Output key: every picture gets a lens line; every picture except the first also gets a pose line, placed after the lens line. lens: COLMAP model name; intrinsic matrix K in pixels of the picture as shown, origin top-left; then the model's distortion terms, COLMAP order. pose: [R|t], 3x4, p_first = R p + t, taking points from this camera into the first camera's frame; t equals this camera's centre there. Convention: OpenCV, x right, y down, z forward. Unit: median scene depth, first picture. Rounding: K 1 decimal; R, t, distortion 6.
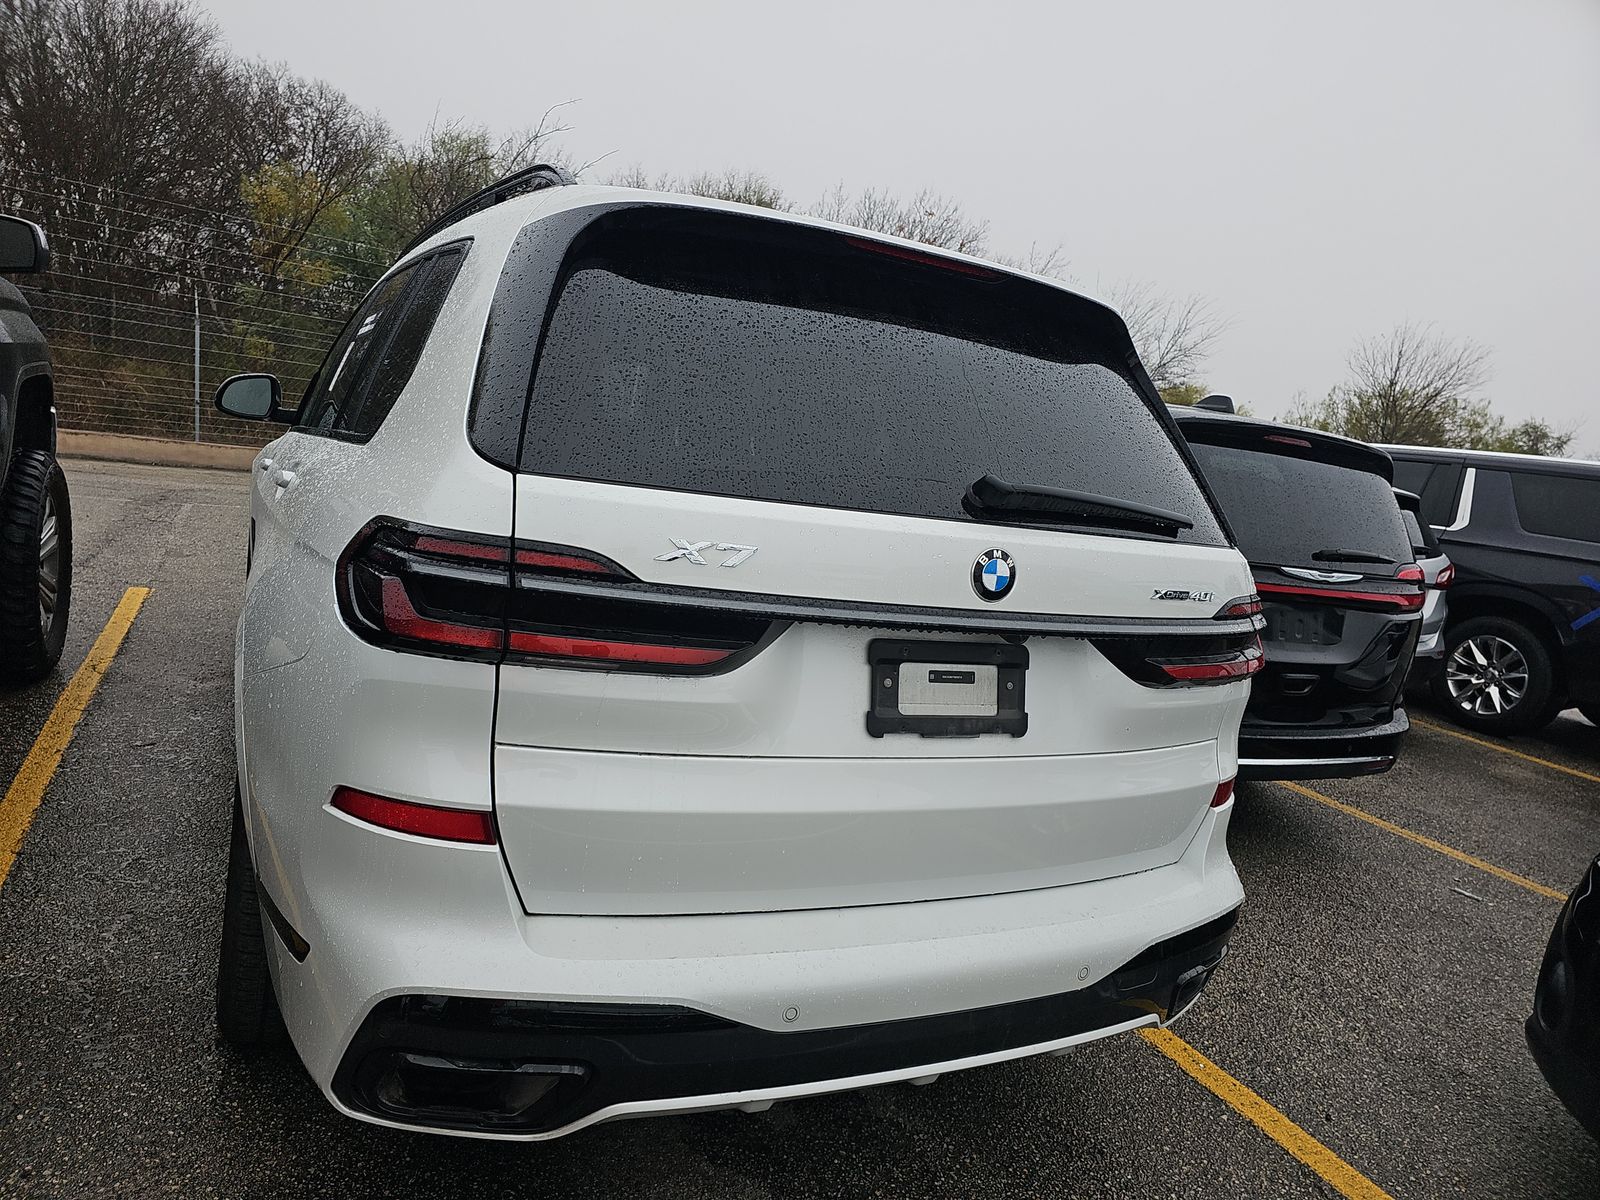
lens RADIAL K [[1062.2, 0, 800.0], [0, 1062.2, 600.0], [0, 0, 1]] dist [0.064089, -0.066342]
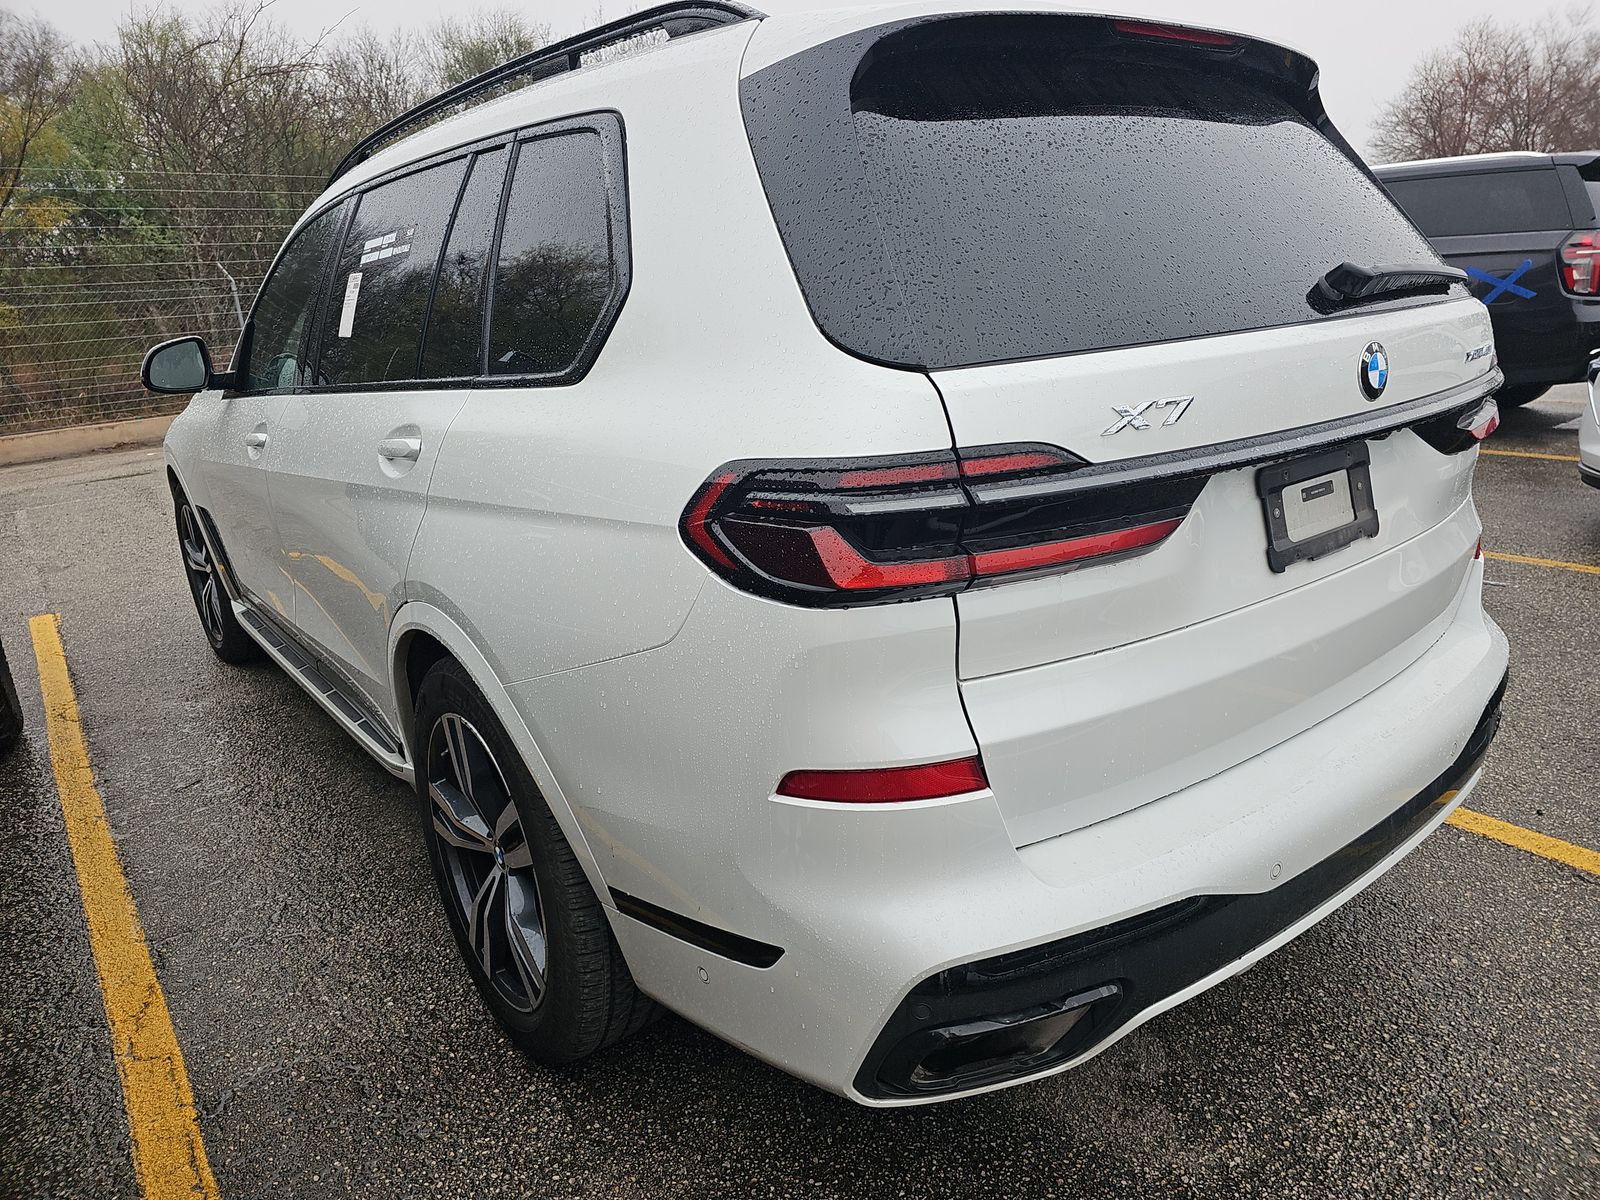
lens RADIAL K [[1059.3, 0, 799.4], [0, 1059.3, 587.4], [0, 0, 1]] dist [0.083985, -0.102530]
pose [[0.959351, -0.243811, 0.142137, -0.511529], [0.222456, 0.963216, 0.150760, -0.102050], [-0.173665, -0.113012, 0.978299, 0.167796]]
